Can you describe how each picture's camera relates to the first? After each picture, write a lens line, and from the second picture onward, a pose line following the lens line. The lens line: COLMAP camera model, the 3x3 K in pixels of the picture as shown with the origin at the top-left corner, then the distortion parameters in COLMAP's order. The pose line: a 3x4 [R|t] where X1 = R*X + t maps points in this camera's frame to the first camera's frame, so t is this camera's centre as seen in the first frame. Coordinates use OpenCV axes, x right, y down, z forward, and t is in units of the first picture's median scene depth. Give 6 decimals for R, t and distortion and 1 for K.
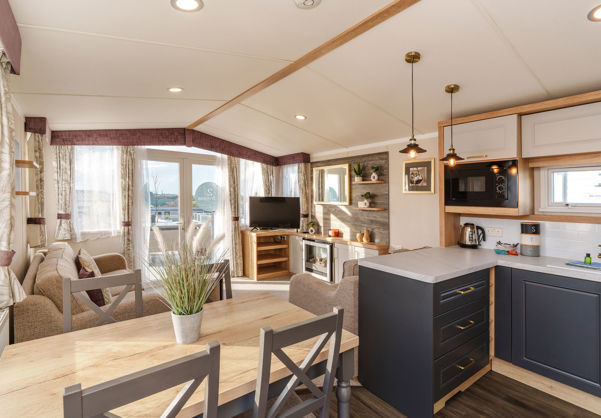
lens RADIAL K [[298.9, 0, 303.9], [0, 298.9, 208.7], [0, 0, 1]] dist [0.001135, 0.000601]
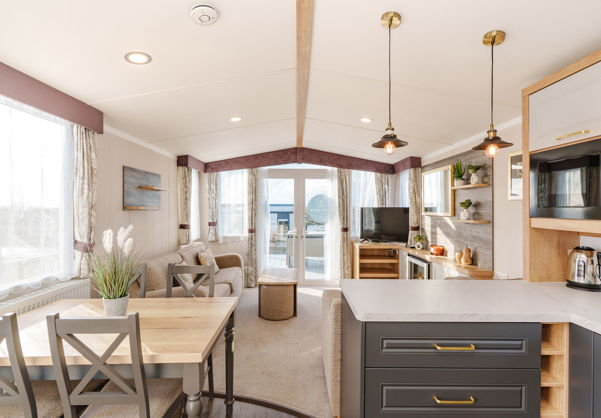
lens RADIAL K [[298.9, 0, 303.9], [0, 298.9, 208.7], [0, 0, 1]] dist [0.001135, 0.000601]
pose [[0.803379, -0.012484, -0.595337, 0.309853], [-0.010267, 0.999341, -0.034811, -0.000446], [0.595379, 0.034079, 0.802722, 0.126844]]
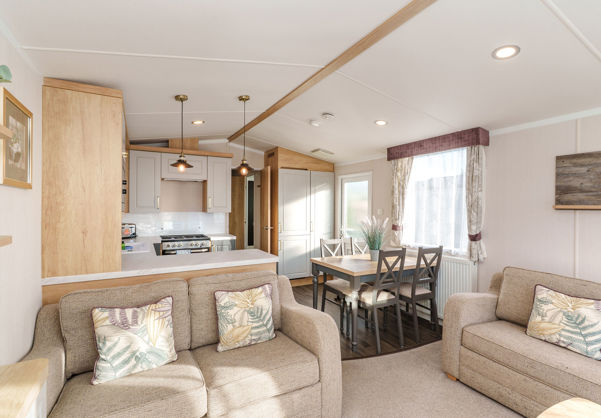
lens RADIAL K [[301.2, 0, 301.3], [0, 301.2, 206.9], [0, 0, 1]] dist [0.000772, 0.000615]
pose [[-0.987300, -0.020539, 0.157531, -0.046020], [-0.014683, 0.999160, 0.038247, -0.037033], [-0.158184, 0.035448, -0.986773, 1.082364]]
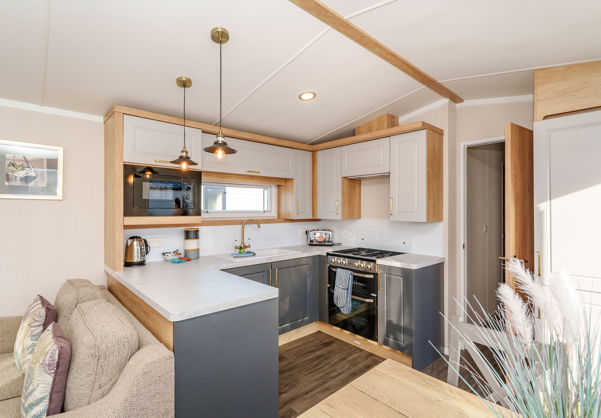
lens RADIAL K [[298.9, 0, 303.9], [0, 298.9, 208.7], [0, 0, 1]] dist [0.001135, 0.000601]
pose [[-0.093046, -0.009248, 0.995619, -0.221645], [0.031354, 0.999434, 0.012213, -0.016831], [-0.995168, 0.032353, -0.092703, 0.401010]]
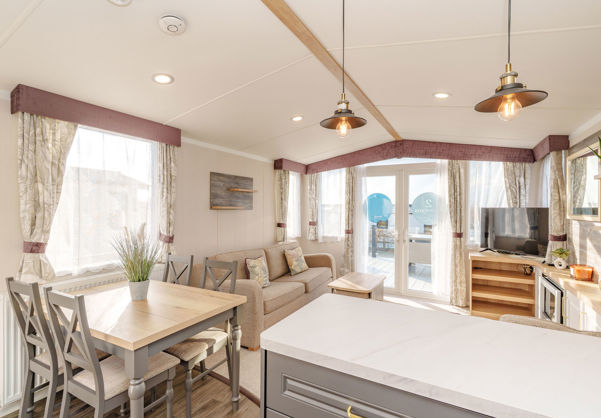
lens RADIAL K [[297.6, 0, 300.5], [0, 297.6, 209.0], [0, 0, 1]] dist [-0.001475, 0.000598]
pose [[0.401938, -0.010498, -0.915607, 0.407732], [-0.030557, 0.999224, -0.024870, -0.005355], [0.915157, 0.037975, 0.401305, 0.329905]]
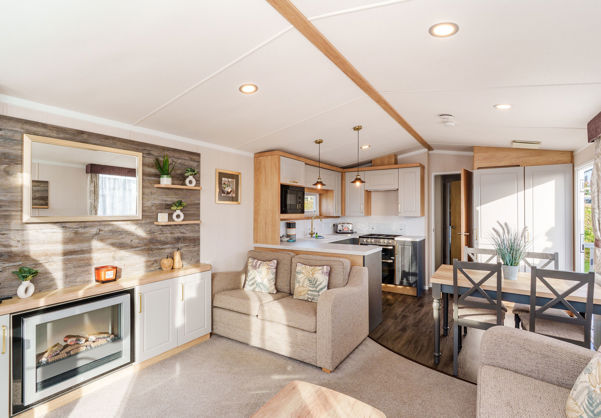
lens RADIAL K [[297.6, 0, 300.5], [0, 297.6, 209.0], [0, 0, 1]] dist [-0.001475, 0.000598]
pose [[-0.338734, -0.007888, 0.940849, -0.539545], [0.027457, 0.999456, 0.018265, -0.036073], [-0.940482, 0.032020, -0.338333, 0.898422]]
